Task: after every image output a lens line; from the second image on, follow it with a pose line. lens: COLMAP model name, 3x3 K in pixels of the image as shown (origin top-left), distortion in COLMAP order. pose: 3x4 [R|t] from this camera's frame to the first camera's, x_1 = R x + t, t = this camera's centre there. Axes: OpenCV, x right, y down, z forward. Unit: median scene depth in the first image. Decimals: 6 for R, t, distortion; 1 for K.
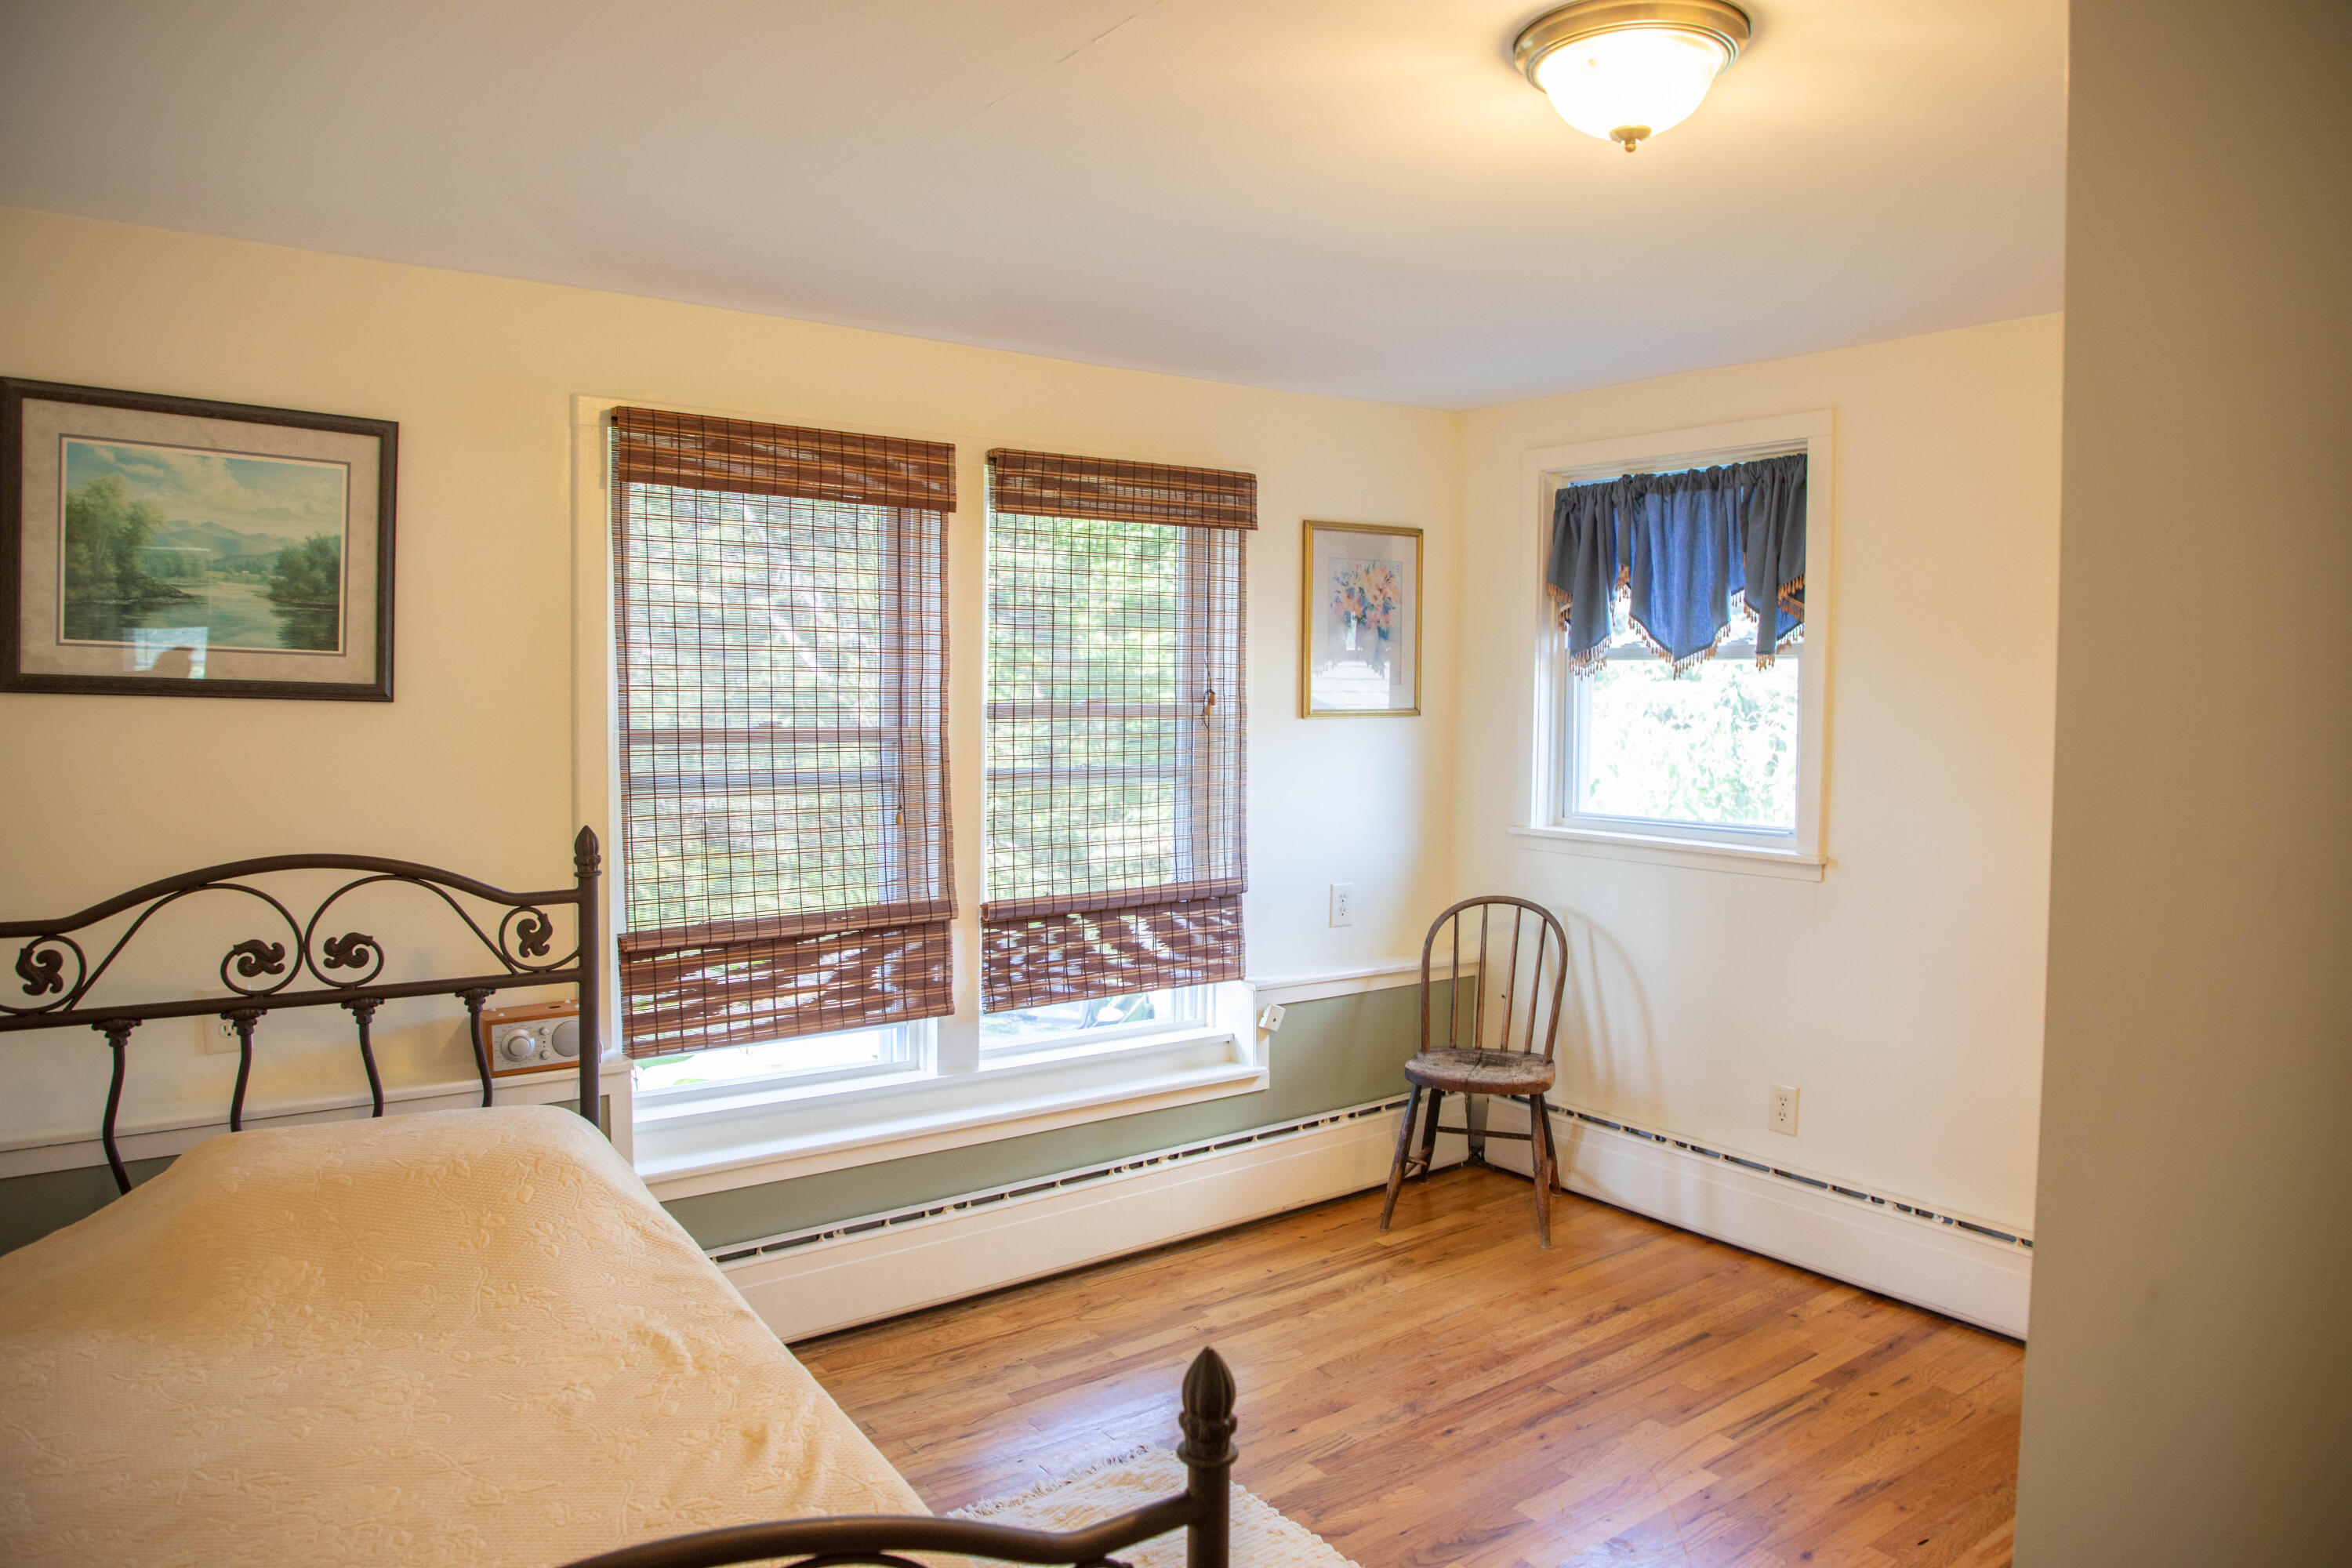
lens RADIAL K [[1549.3, 0, 1176.1], [0, 1549.3, 774.4], [0, 0, 1]] dist [-0.072964, 0.036373]
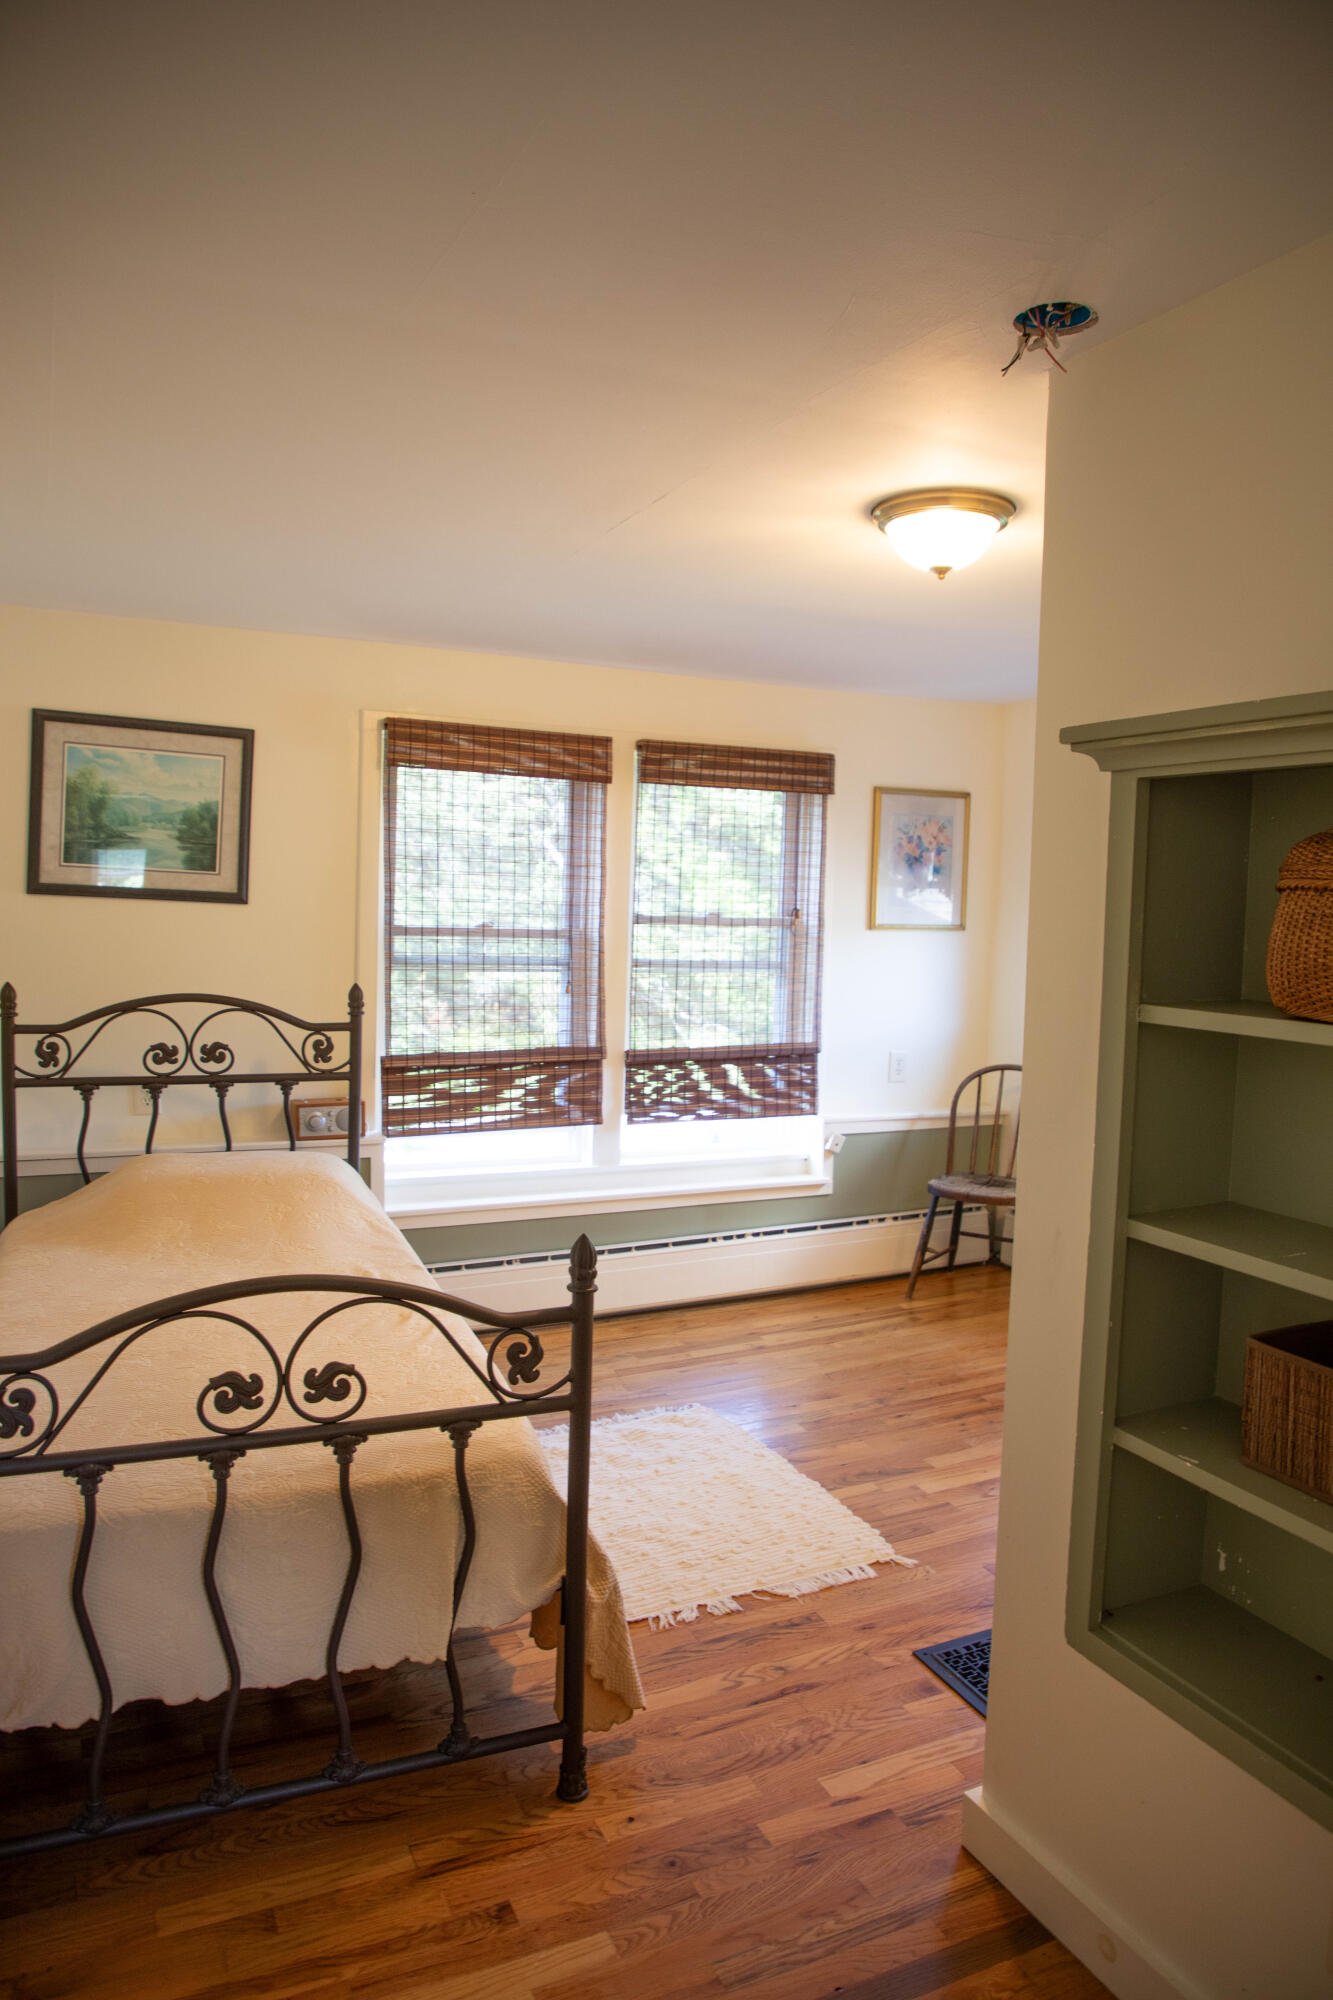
lens RADIAL K [[1317.5, 0, 666.5], [0, 1317.5, 1000.0], [0, 0, 1]] dist [-0.072964, 0.036373]
pose [[0.981388, 0.033295, -0.189126, 0.157345], [-0.030474, 0.999377, 0.017807, 0.013352], [0.189602, -0.011712, 0.981791, -0.232284]]
